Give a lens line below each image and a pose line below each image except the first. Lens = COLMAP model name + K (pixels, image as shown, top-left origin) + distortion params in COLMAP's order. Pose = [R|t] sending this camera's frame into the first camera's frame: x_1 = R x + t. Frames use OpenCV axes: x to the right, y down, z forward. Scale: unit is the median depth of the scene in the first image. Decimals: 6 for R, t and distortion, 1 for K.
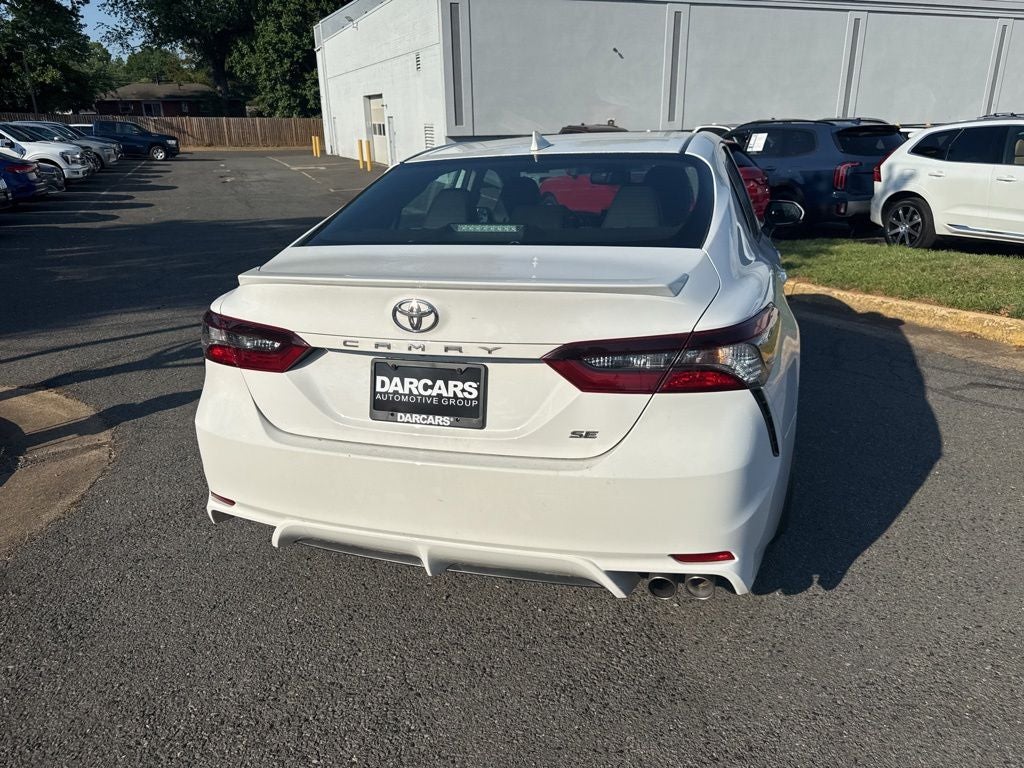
lens RADIAL K [[728.6, 0, 507.1], [0, 728.6, 386.9], [0, 0, 1]] dist [0.021833, -0.024493]
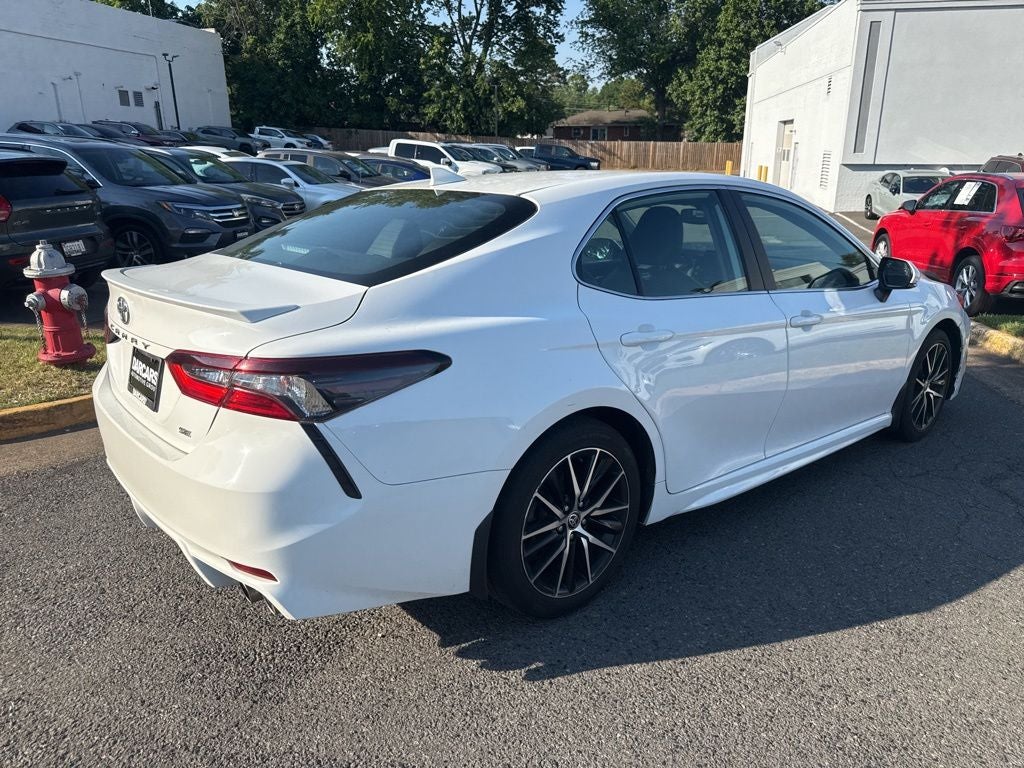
lens RADIAL K [[730.8, 0, 515.4], [0, 730.8, 385.0], [0, 0, 1]] dist [0.022486, -0.025899]
pose [[0.849383, 0.177011, -0.497209, 0.087582], [-0.193028, 0.981000, 0.019495, -0.010184], [0.491212, 0.079417, 0.867412, 0.019339]]
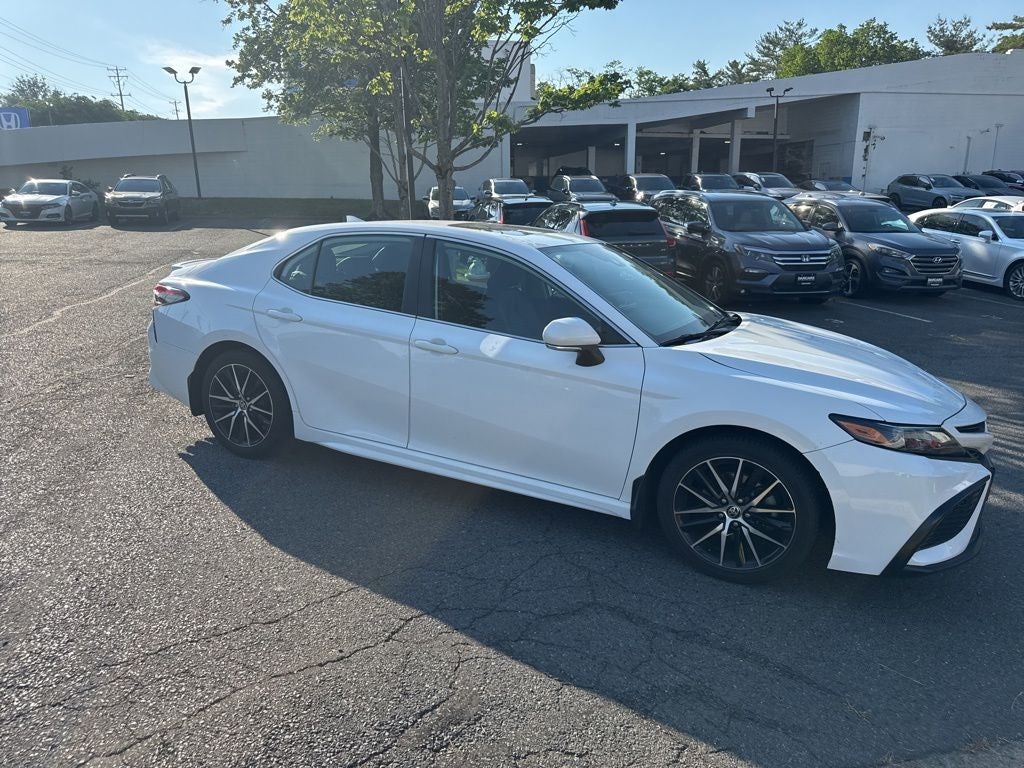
lens RADIAL K [[728.8, 0, 513.4], [0, 728.8, 381.0], [0, 0, 1]] dist [0.018950, -0.018965]
pose [[-0.149729, 0.252857, -0.955848, 0.223055], [-0.329692, 0.898648, 0.289370, -0.078326], [0.932140, 0.358462, -0.051189, 0.198042]]
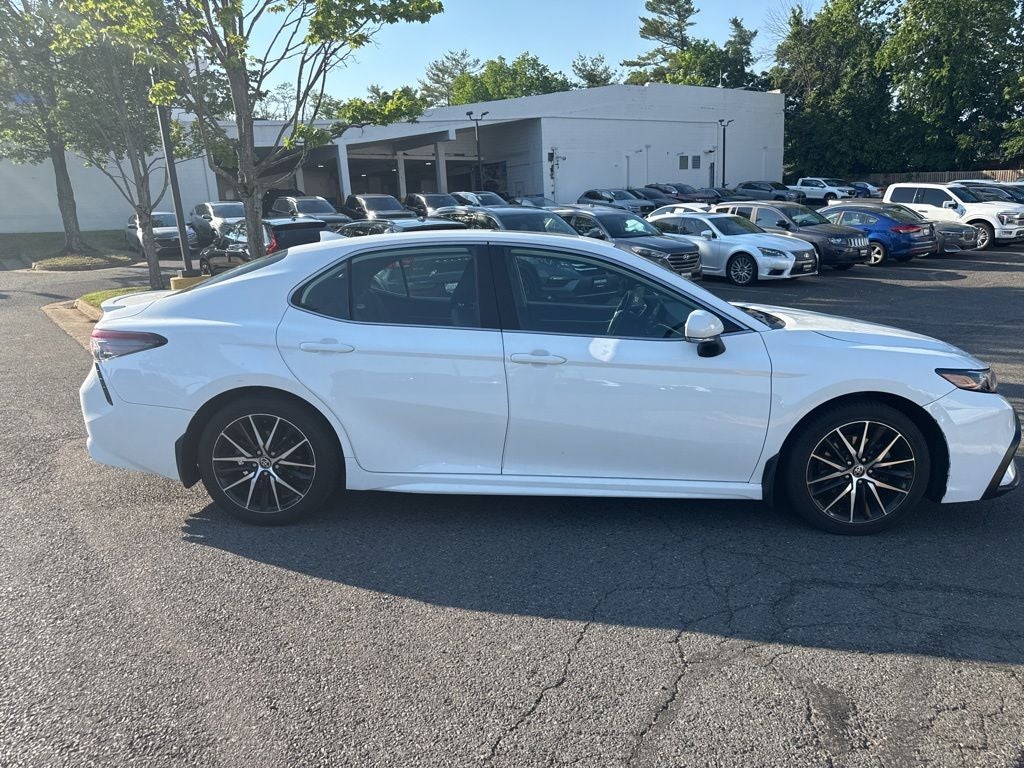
lens RADIAL K [[725.0, 0, 510.7], [0, 725.0, 386.5], [0, 0, 1]] dist [0.037160, -0.043015]
pose [[0.263674, 0.224397, -0.938148, 0.209236], [-0.287177, 0.946726, 0.145735, -0.046018], [0.920872, 0.230988, 0.314069, 0.116172]]
